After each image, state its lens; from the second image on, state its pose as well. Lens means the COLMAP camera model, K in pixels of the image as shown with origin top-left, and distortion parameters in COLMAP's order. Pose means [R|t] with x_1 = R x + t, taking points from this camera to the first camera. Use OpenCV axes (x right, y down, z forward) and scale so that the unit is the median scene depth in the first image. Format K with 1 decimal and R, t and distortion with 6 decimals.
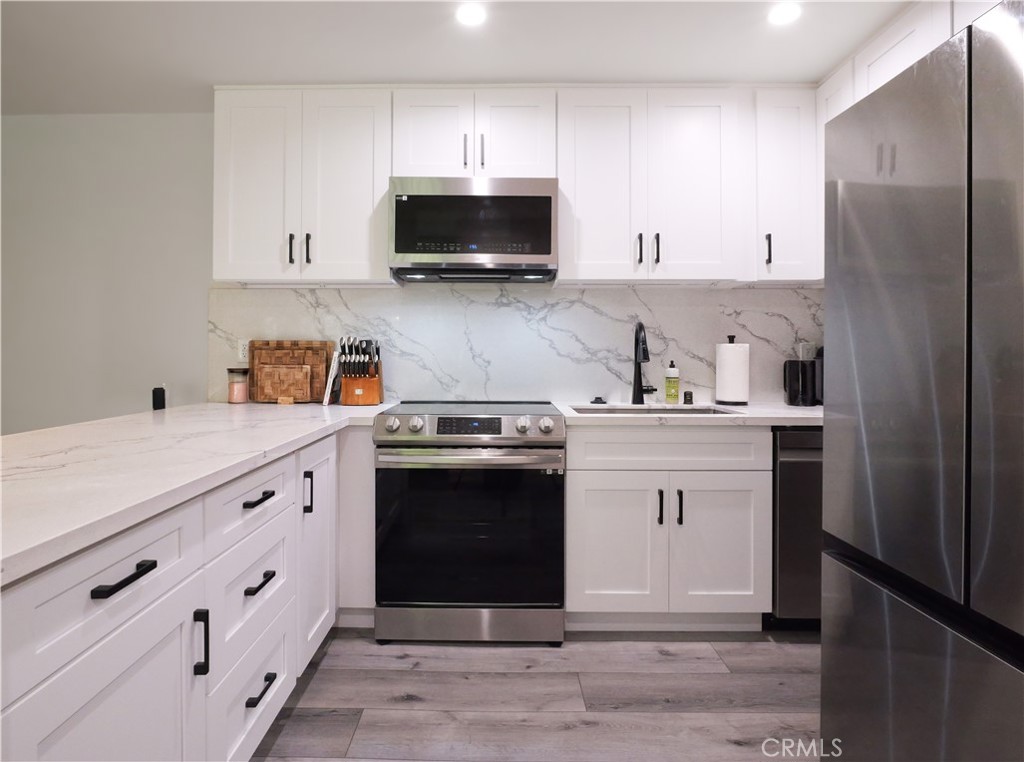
lens RADIAL K [[563.2, 0, 504.6], [0, 563.2, 360.9], [0, 0, 1]] dist [-0.010222, 0.000326]
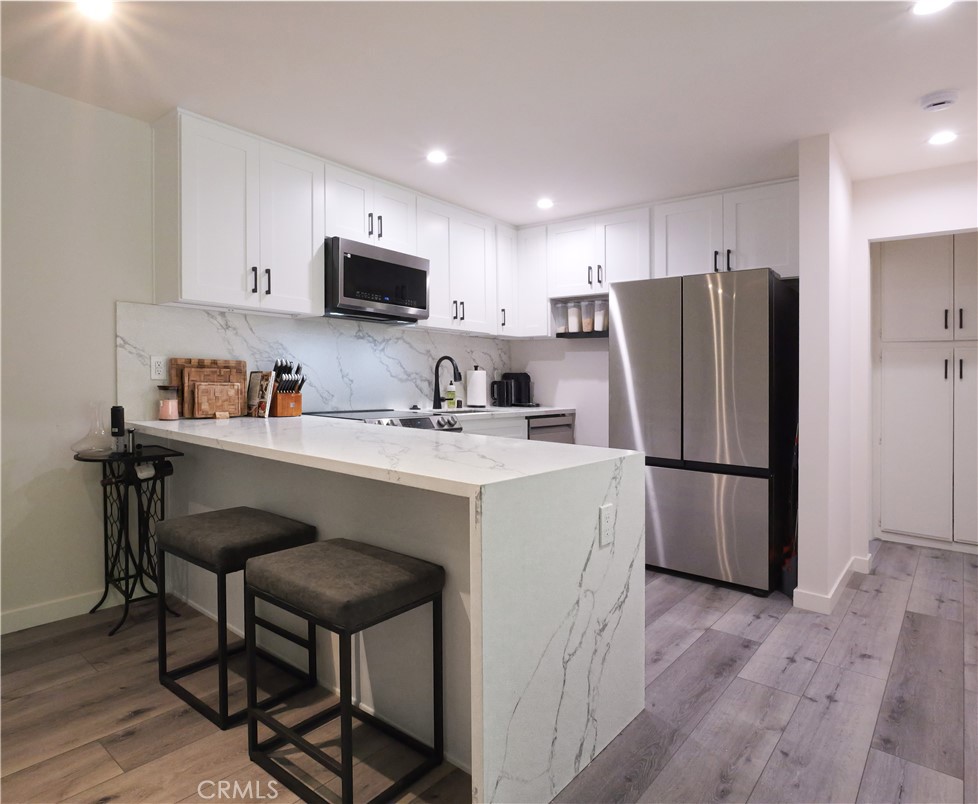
lens RADIAL K [[584.6, 0, 440.1], [0, 584.6, 389.4], [0, 0, 1]] dist [-0.023091, 0.007502]
pose [[0.660730, -0.004634, 0.750609, -1.063006], [-0.008540, 0.999870, 0.013690, 0.001852], [-0.750575, -0.015456, 0.660605, -0.062833]]
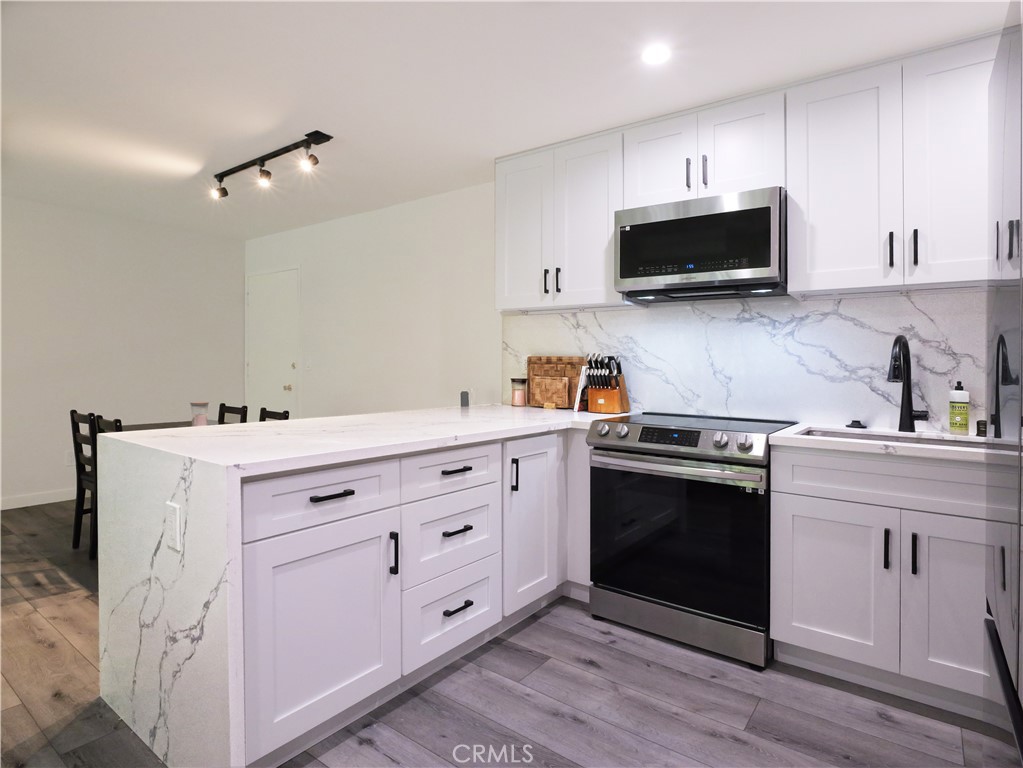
lens RADIAL K [[547.7, 0, 508.8], [0, 547.7, 382.5], [0, 0, 1]] dist [-0.018711, 0.003627]
pose [[0.812751, 0.027330, -0.581969, 0.252877], [-0.020733, 0.999623, 0.017989, 0.000556], [0.582242, -0.002554, 0.813012, -0.014928]]
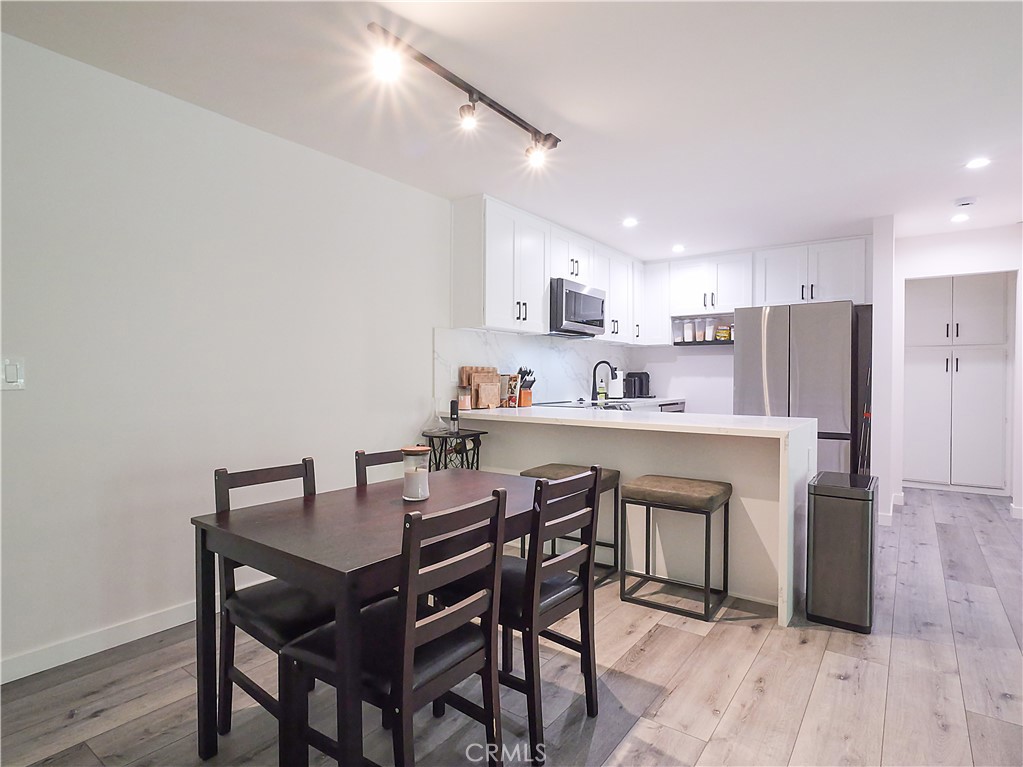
lens RADIAL K [[547.7, 0, 507.5], [0, 547.7, 399.0], [0, 0, 1]] dist [-0.018711, 0.003627]
pose [[0.587492, -0.034355, 0.808500, -1.756765], [0.009548, 0.999323, 0.035526, -0.001945], [-0.809173, -0.013152, 0.587423, 0.096990]]
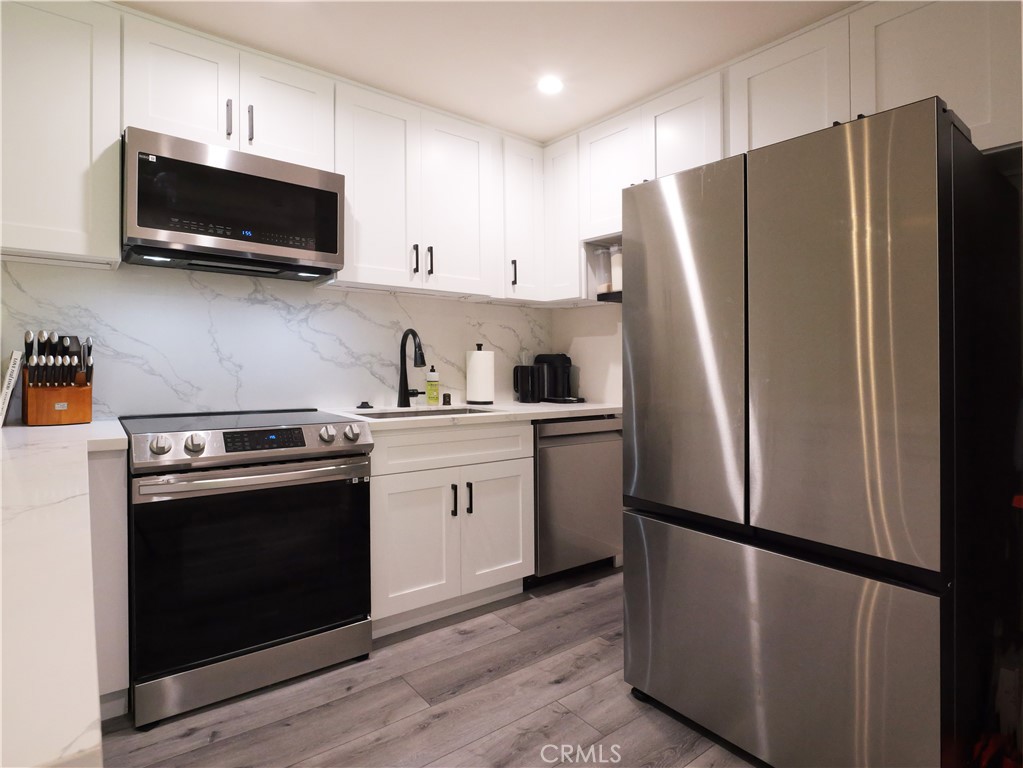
lens RADIAL K [[547.7, 0, 520.0], [0, 547.7, 364.8], [0, 0, 1]] dist [-0.018711, 0.003627]
pose [[0.781402, 0.005207, 0.624006, -0.253190], [-0.003686, 0.999986, -0.003728, 0.001511], [-0.624017, 0.000613, 0.781411, 0.085976]]
